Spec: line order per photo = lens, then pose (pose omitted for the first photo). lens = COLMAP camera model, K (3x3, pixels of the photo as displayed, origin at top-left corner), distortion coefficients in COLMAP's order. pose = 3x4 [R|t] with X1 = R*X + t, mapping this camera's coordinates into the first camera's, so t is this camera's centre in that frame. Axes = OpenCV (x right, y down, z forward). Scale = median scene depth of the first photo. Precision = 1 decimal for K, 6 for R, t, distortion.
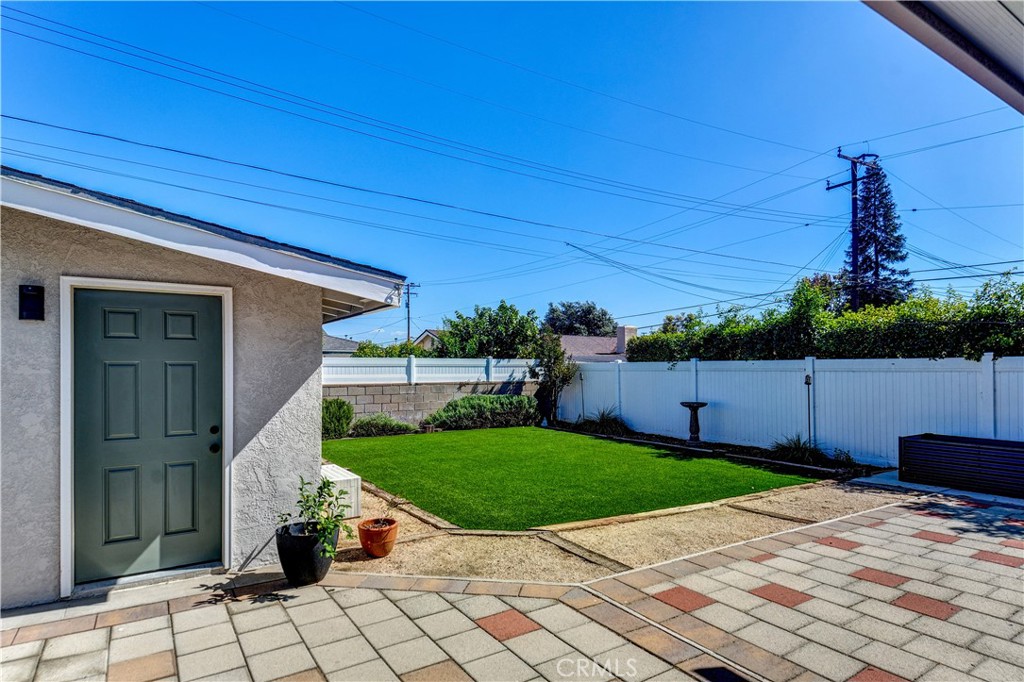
lens RADIAL K [[550.9, 0, 506.3], [0, 550.9, 358.4], [0, 0, 1]] dist [0.019798, -0.003751]
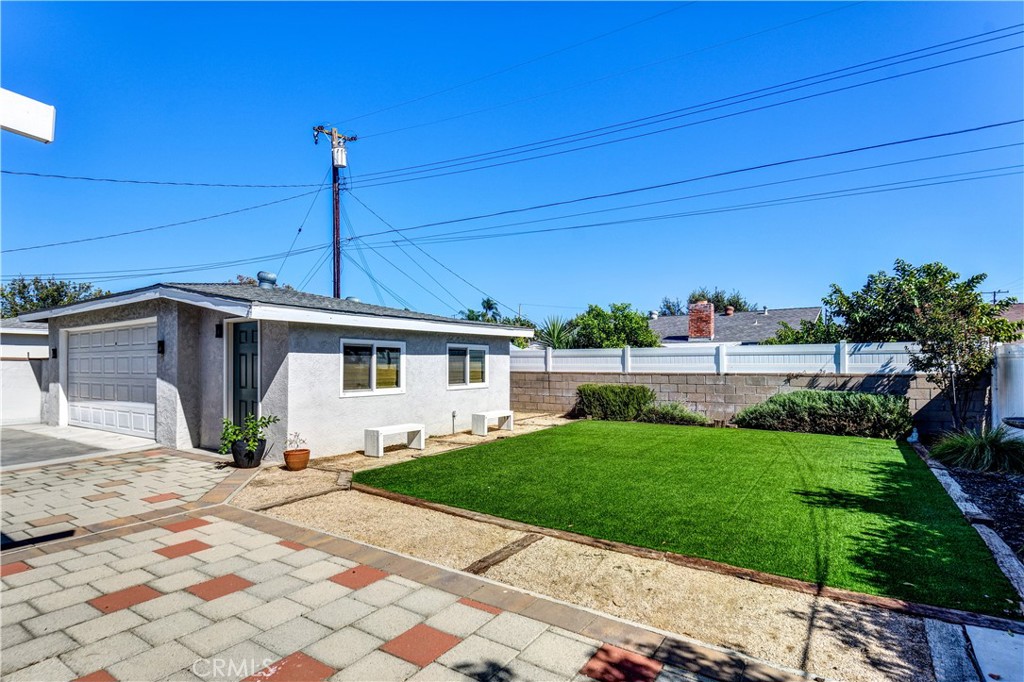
lens RADIAL K [[516.0, 0, 508.9], [0, 516.0, 347.4], [0, 0, 1]] dist [0.004269, 0.000691]
pose [[0.412577, -0.028419, -0.910479, 0.499335], [0.019576, 0.999559, -0.022329, 0.014914], [0.910712, -0.008612, 0.412952, 0.336494]]
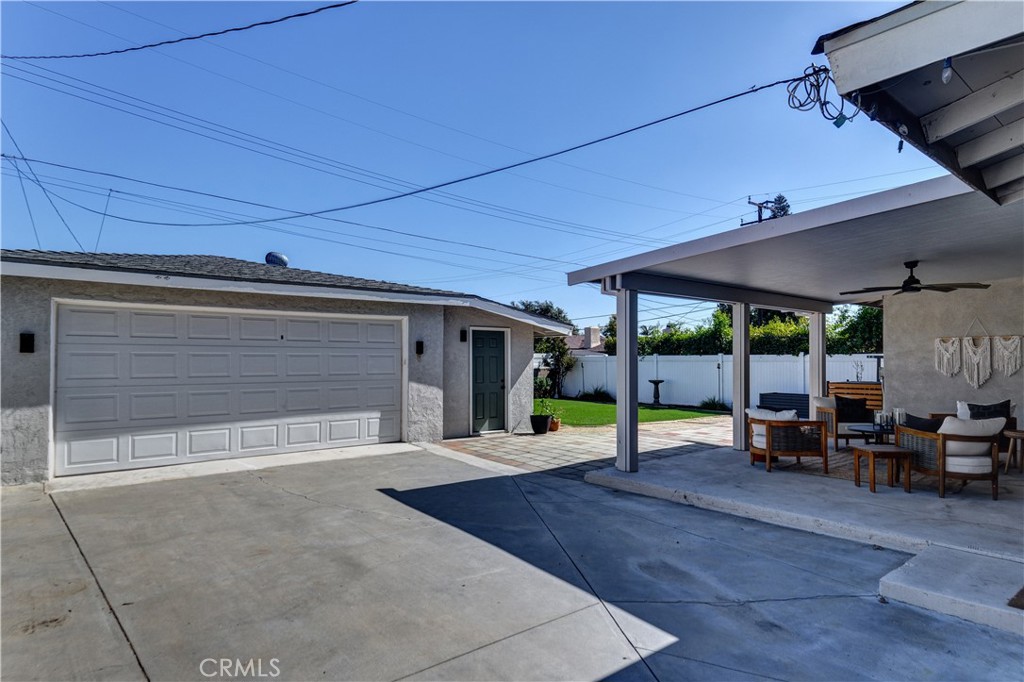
lens RADIAL K [[550.9, 0, 514.2], [0, 550.9, 350.0], [0, 0, 1]] dist [0.019798, -0.003751]
pose [[0.992773, 0.005881, 0.119861, -0.256043], [-0.005670, 0.999982, -0.002100, -0.005111], [-0.119871, 0.001405, 0.992789, -0.540050]]
